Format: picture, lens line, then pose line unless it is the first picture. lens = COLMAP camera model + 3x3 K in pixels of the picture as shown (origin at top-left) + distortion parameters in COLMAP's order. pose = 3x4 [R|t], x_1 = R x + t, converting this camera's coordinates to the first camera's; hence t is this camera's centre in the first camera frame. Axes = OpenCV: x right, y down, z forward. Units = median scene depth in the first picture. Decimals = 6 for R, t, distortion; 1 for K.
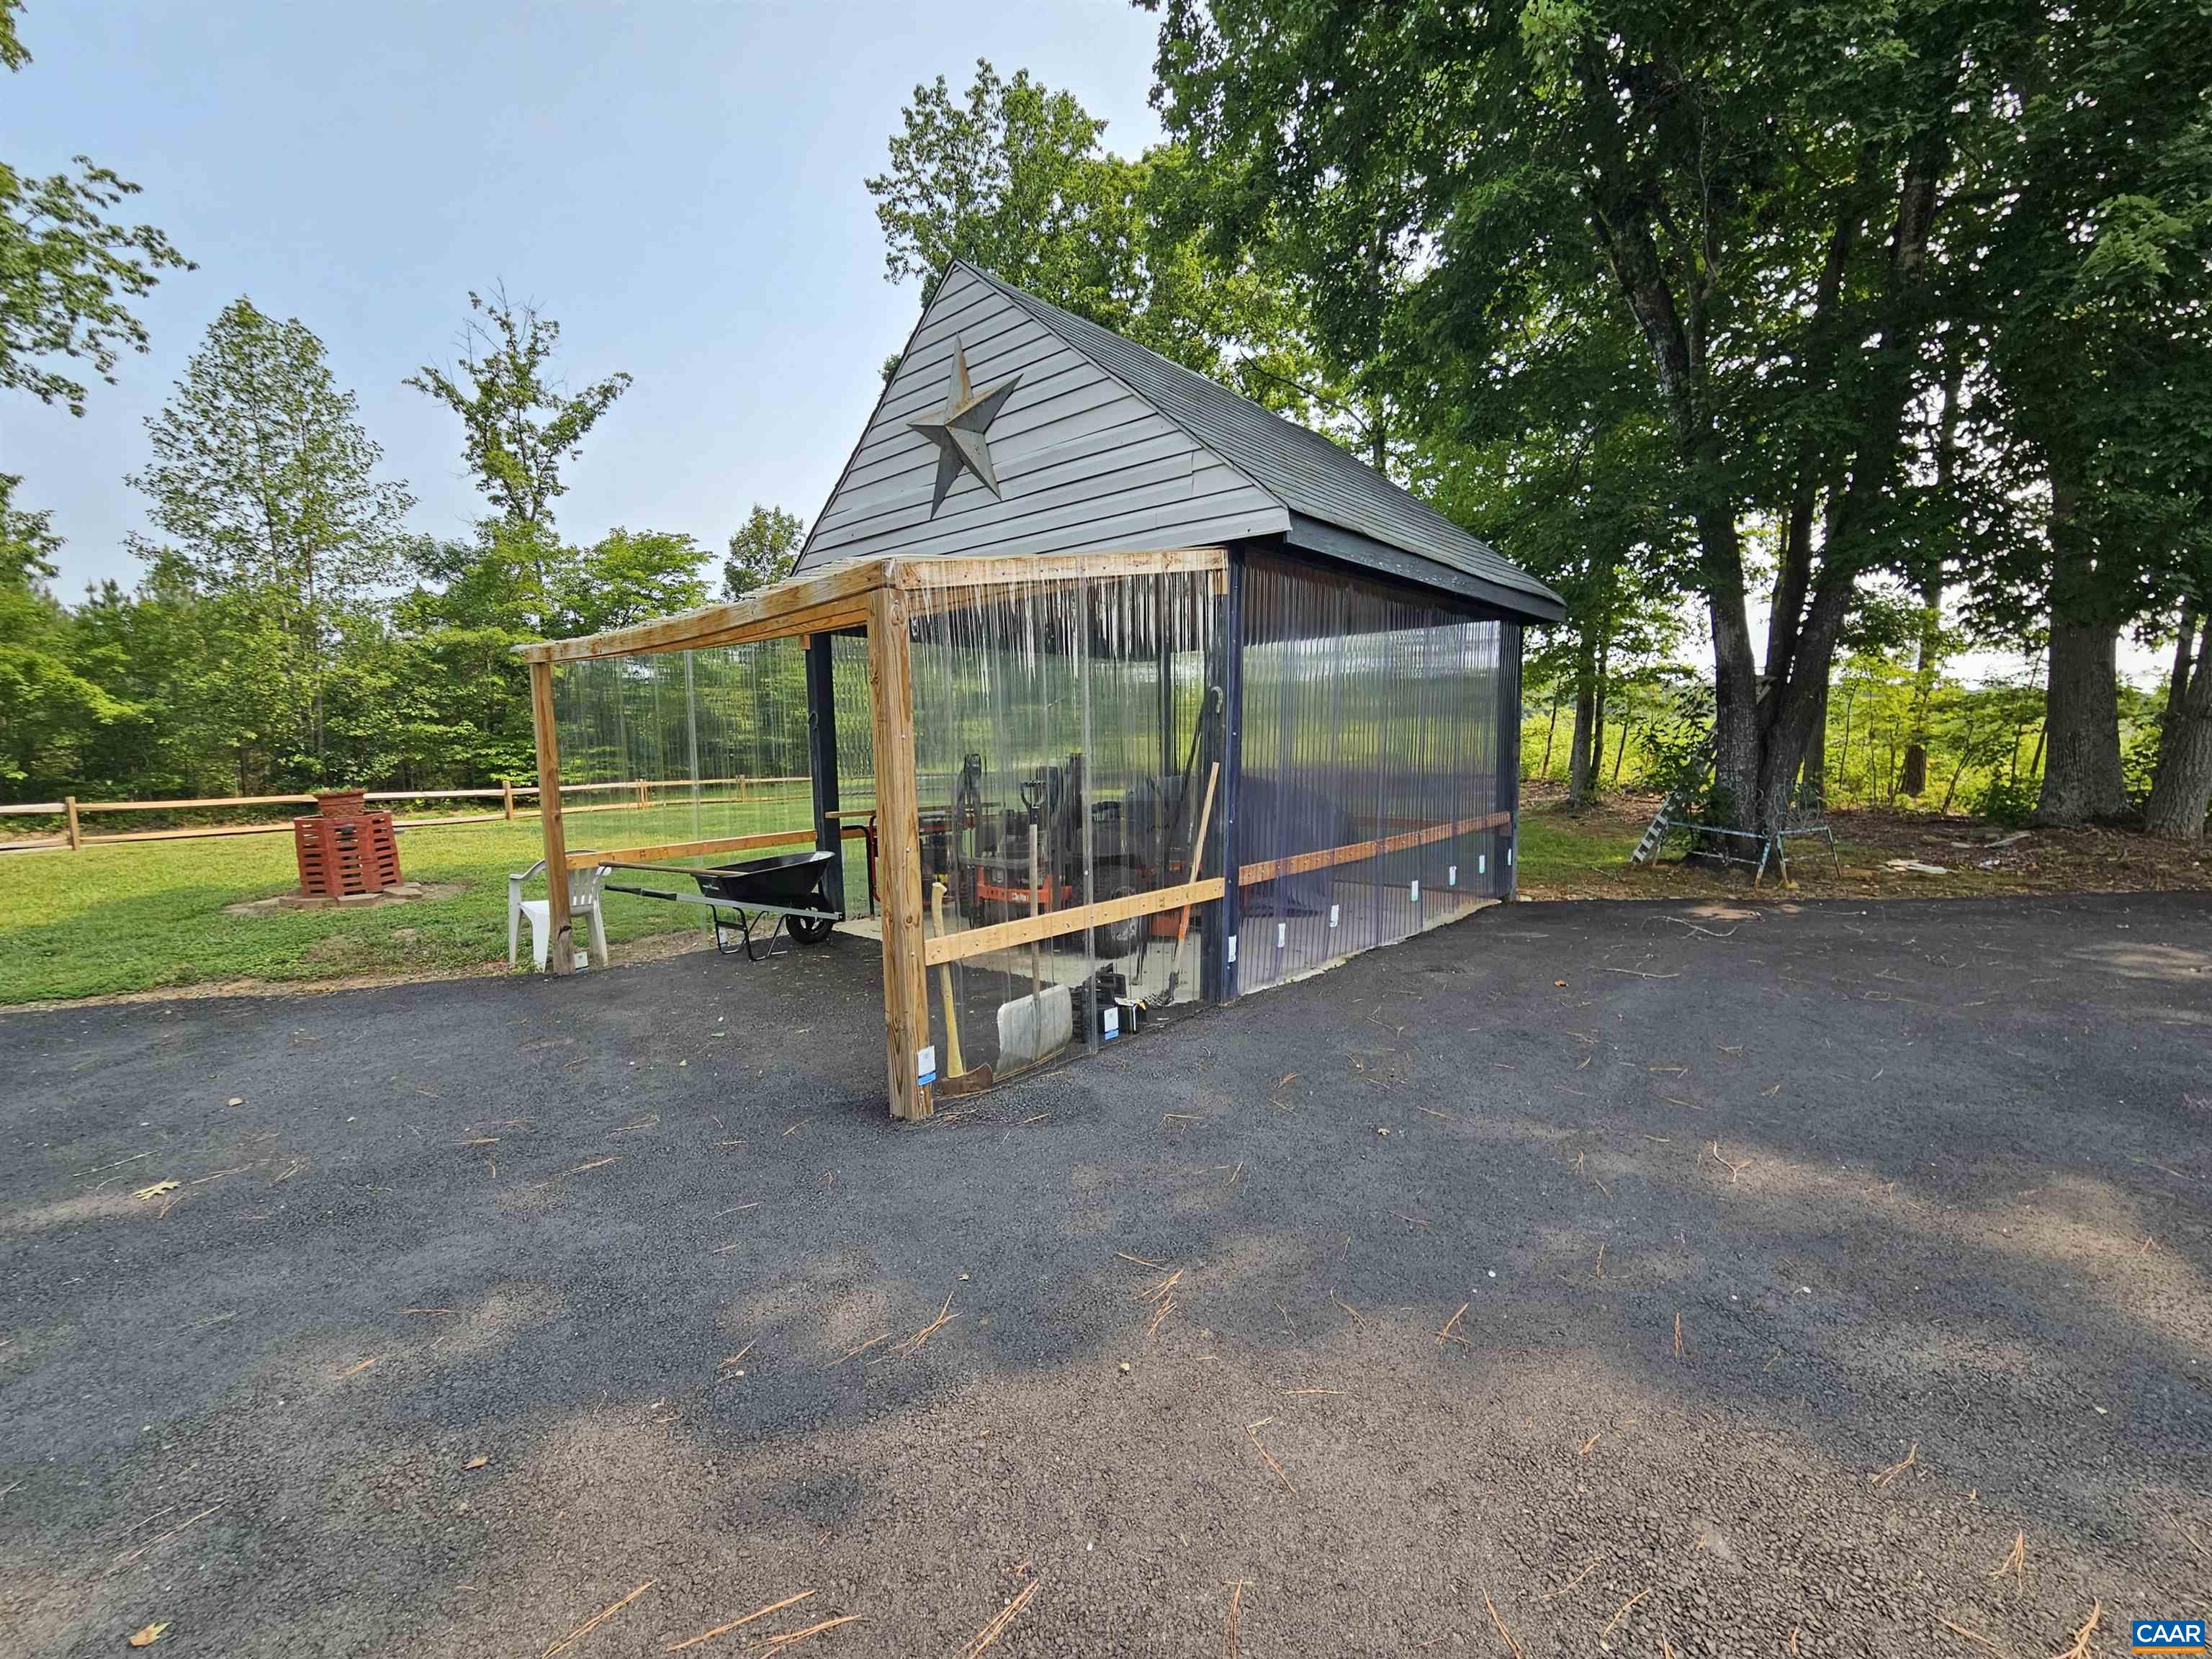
lens RADIAL K [[932.5, 0, 1111.5], [0, 932.5, 832.3], [0, 0, 1]] dist [-0.003158, 0.000187]
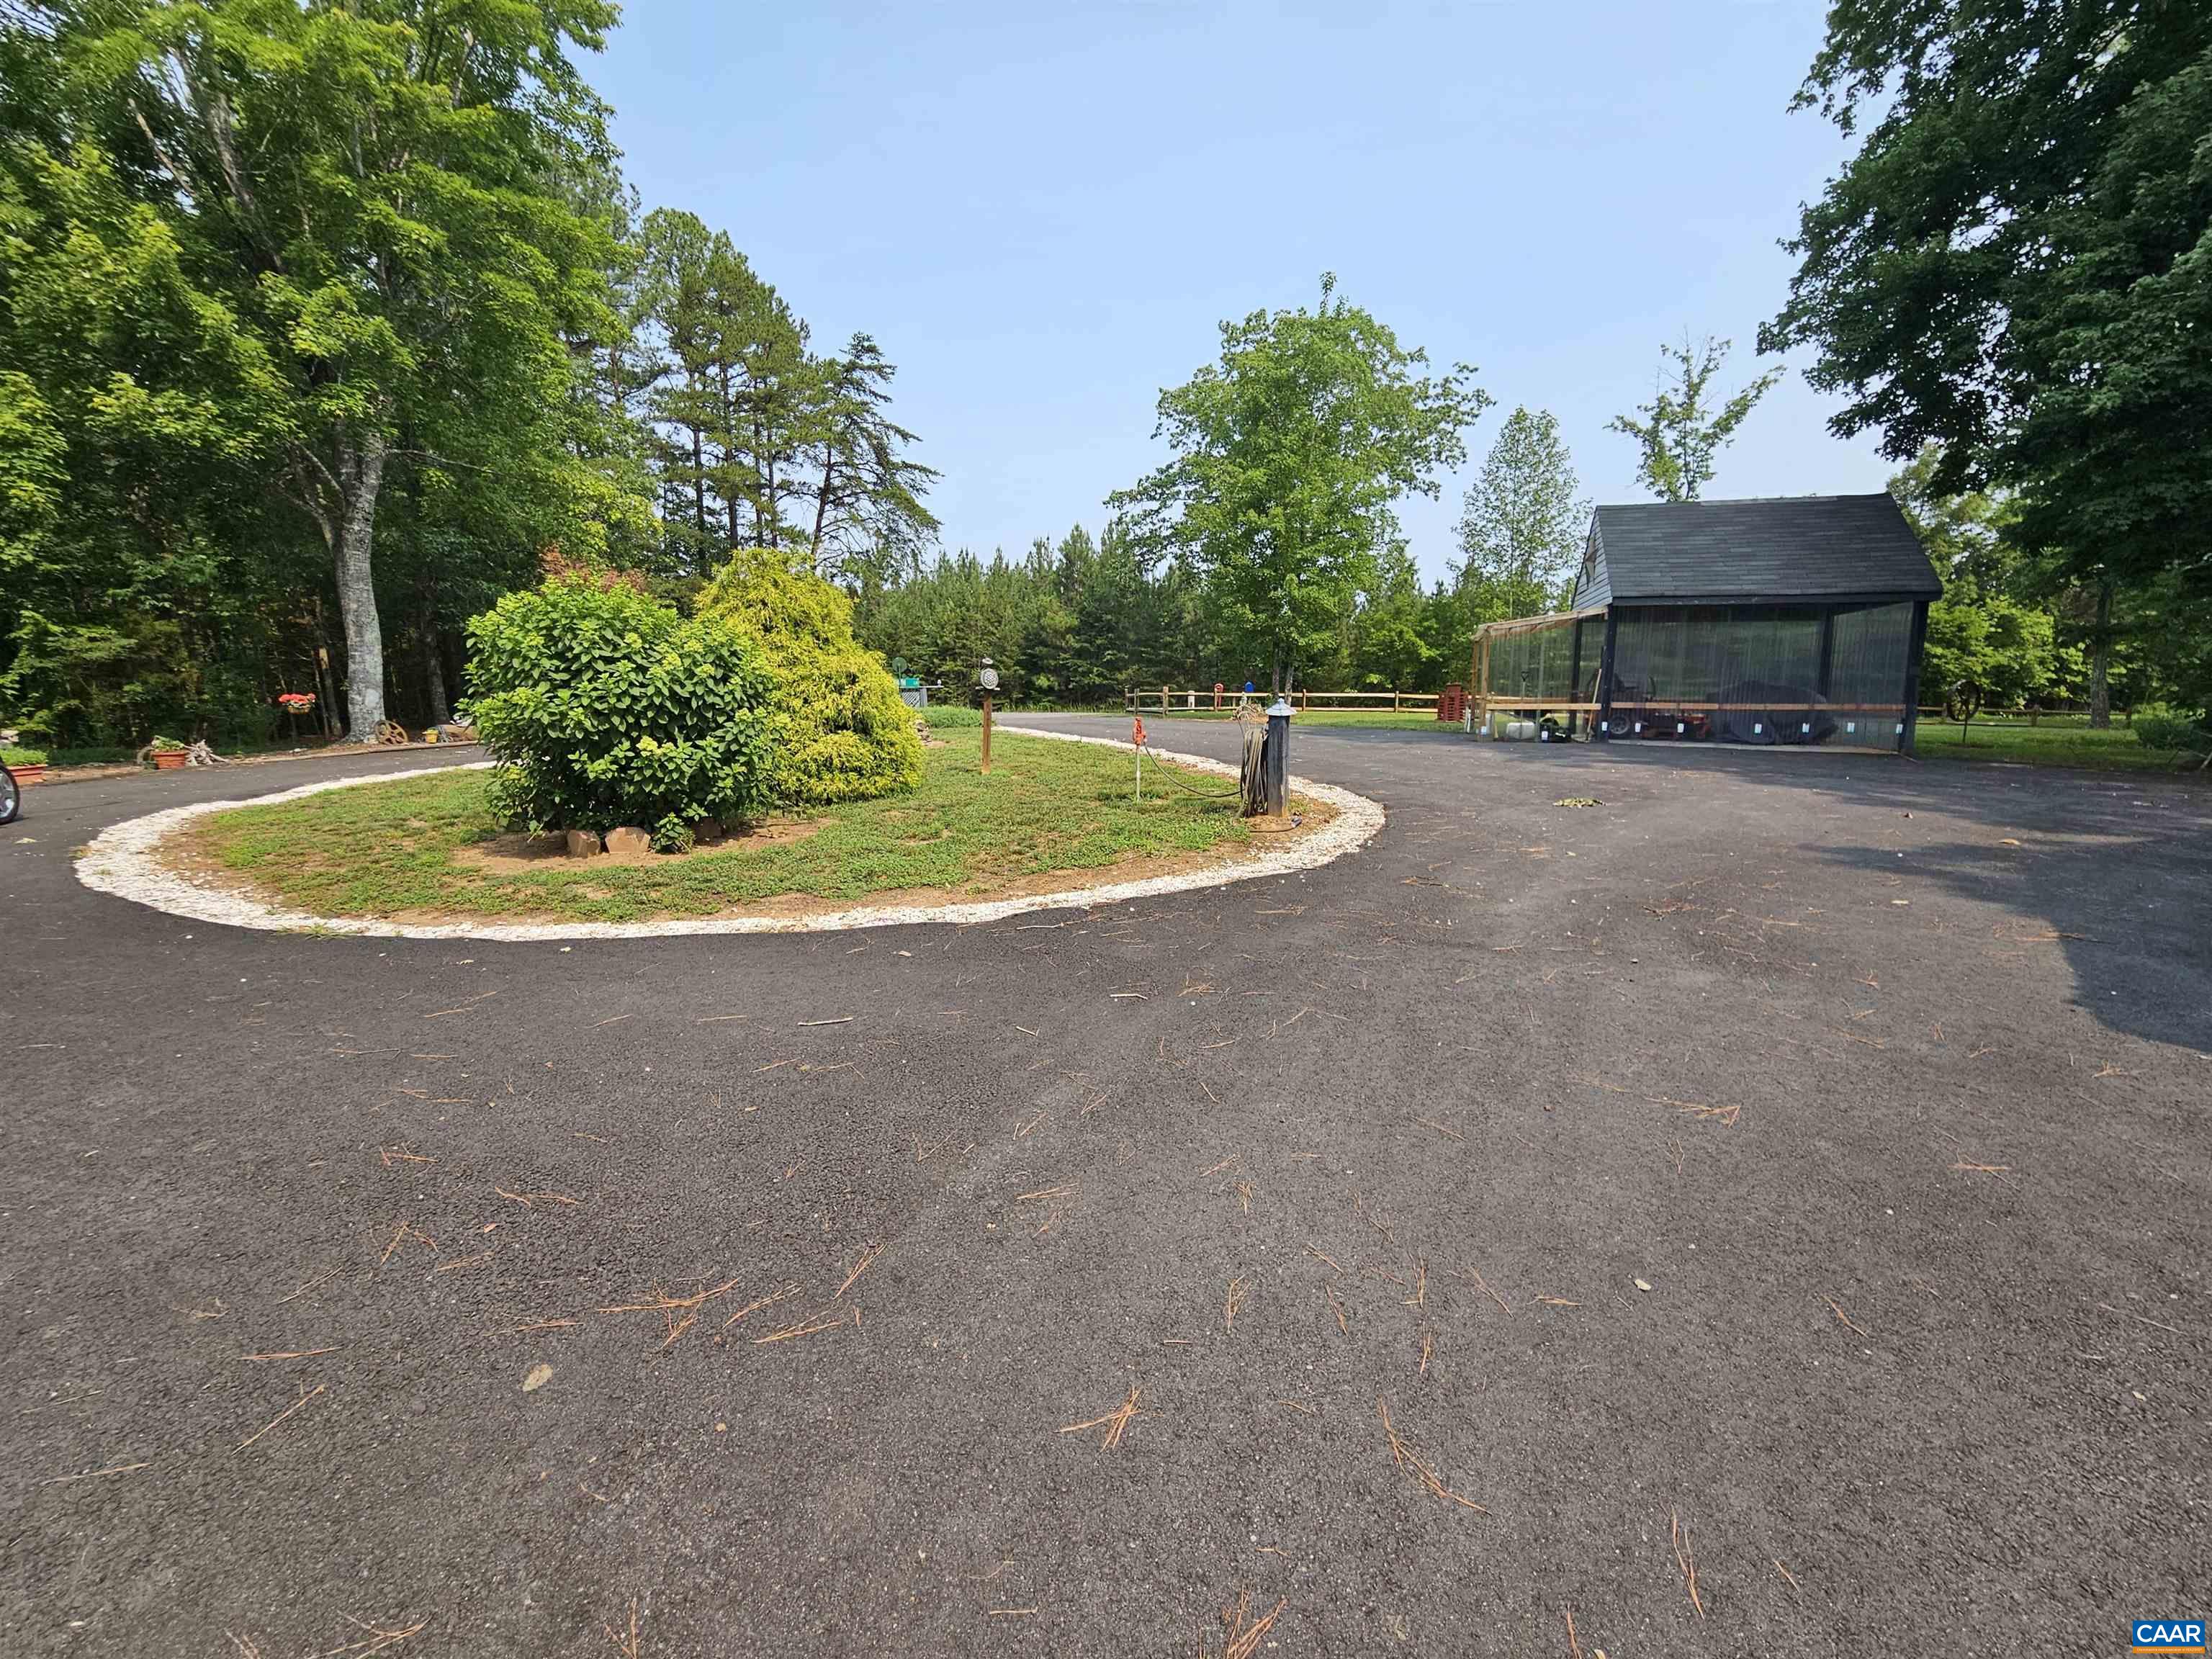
lens RADIAL K [[932.5, 0, 1111.5], [0, 932.5, 832.3], [0, 0, 1]] dist [-0.003158, 0.000187]
pose [[0.390681, 0.162152, -0.906132, 0.419864], [-0.103741, 0.985848, 0.131689, 0.040723], [0.914662, 0.042554, 0.401974, -0.315203]]
